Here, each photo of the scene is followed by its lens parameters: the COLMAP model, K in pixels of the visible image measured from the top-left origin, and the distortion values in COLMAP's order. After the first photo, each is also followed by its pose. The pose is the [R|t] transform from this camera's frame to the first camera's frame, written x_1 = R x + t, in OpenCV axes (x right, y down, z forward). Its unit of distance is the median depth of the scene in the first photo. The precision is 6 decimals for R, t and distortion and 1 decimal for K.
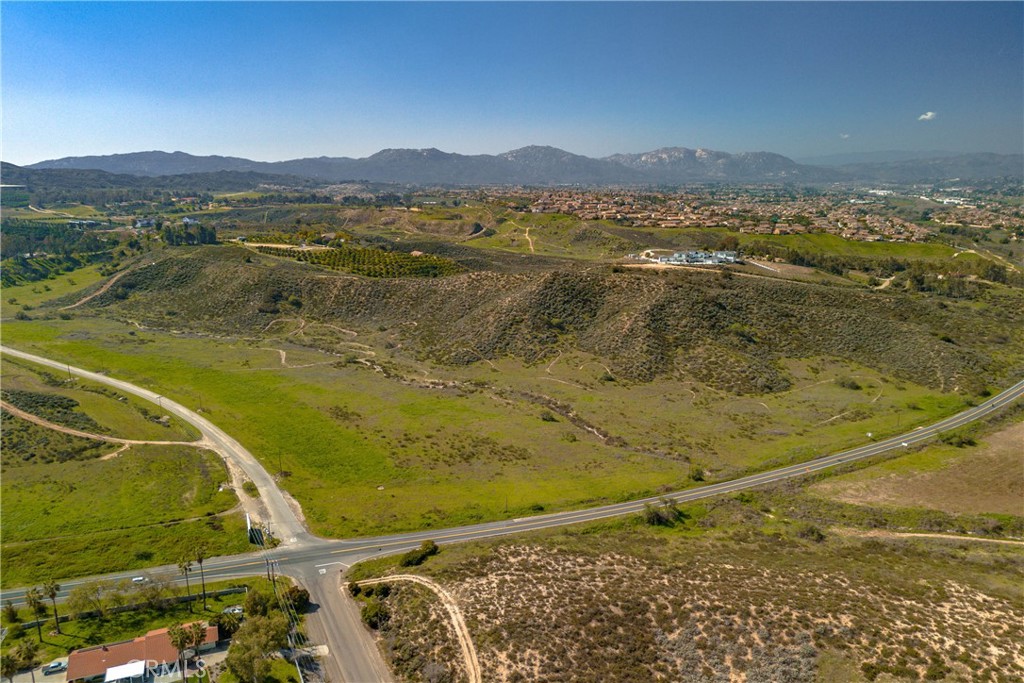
lens RADIAL K [[746.1, 0, 514.7], [0, 746.1, 349.7], [0, 0, 1]] dist [0.109607, -0.135384]
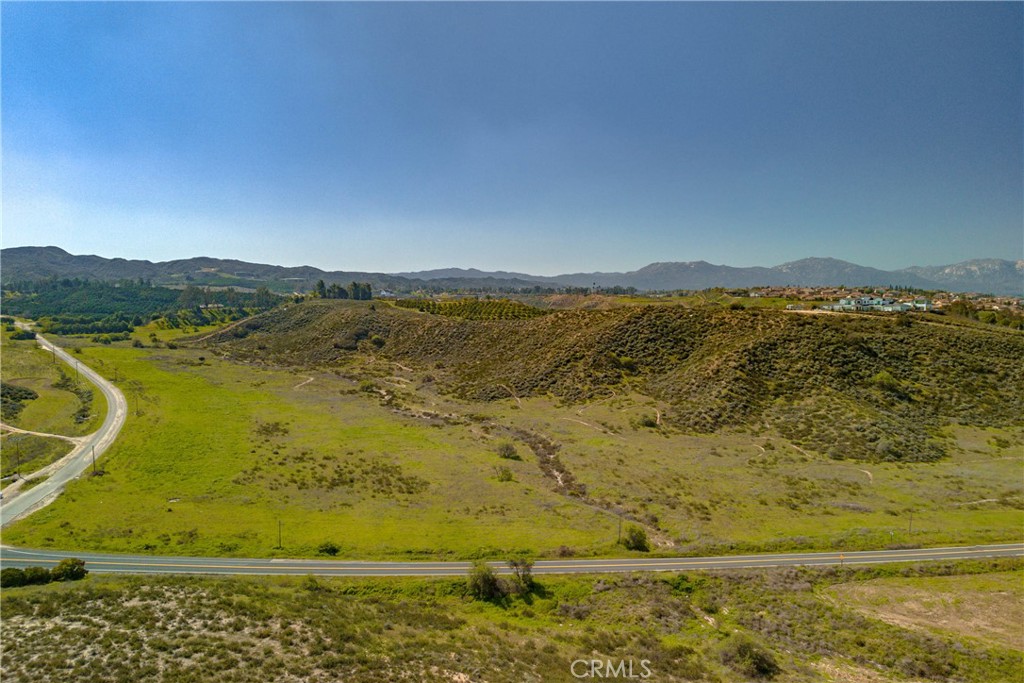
lens RADIAL K [[746.1, 0, 514.7], [0, 746.1, 349.7], [0, 0, 1]] dist [0.109607, -0.135384]
pose [[0.937880, 0.035042, -0.345186, 0.218234], [-0.085864, 0.987381, -0.133061, 0.065357], [0.336168, 0.154435, 0.929054, 0.245175]]
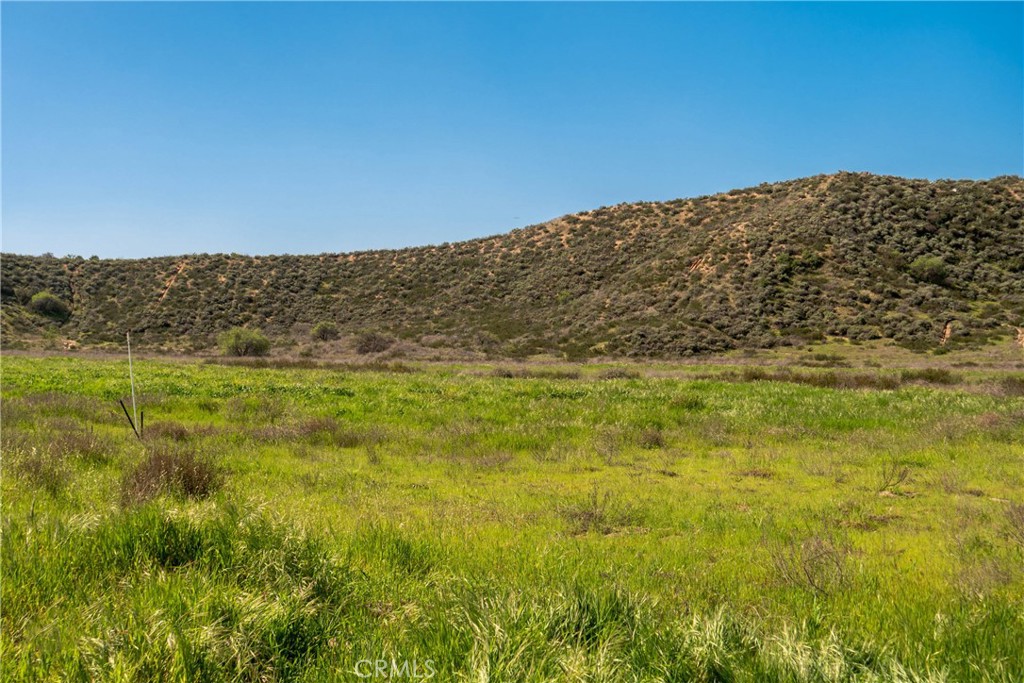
lens RADIAL K [[1265.1, 0, 512.0], [0, 1265.1, 341.5], [0, 0, 1]] dist [0.008697, -0.034373]
pose [[0.997940, -0.011528, 0.063113, -0.146743], [0.027039, 0.967663, -0.250793, 0.116351], [-0.058181, 0.251983, 0.965981, 0.536907]]
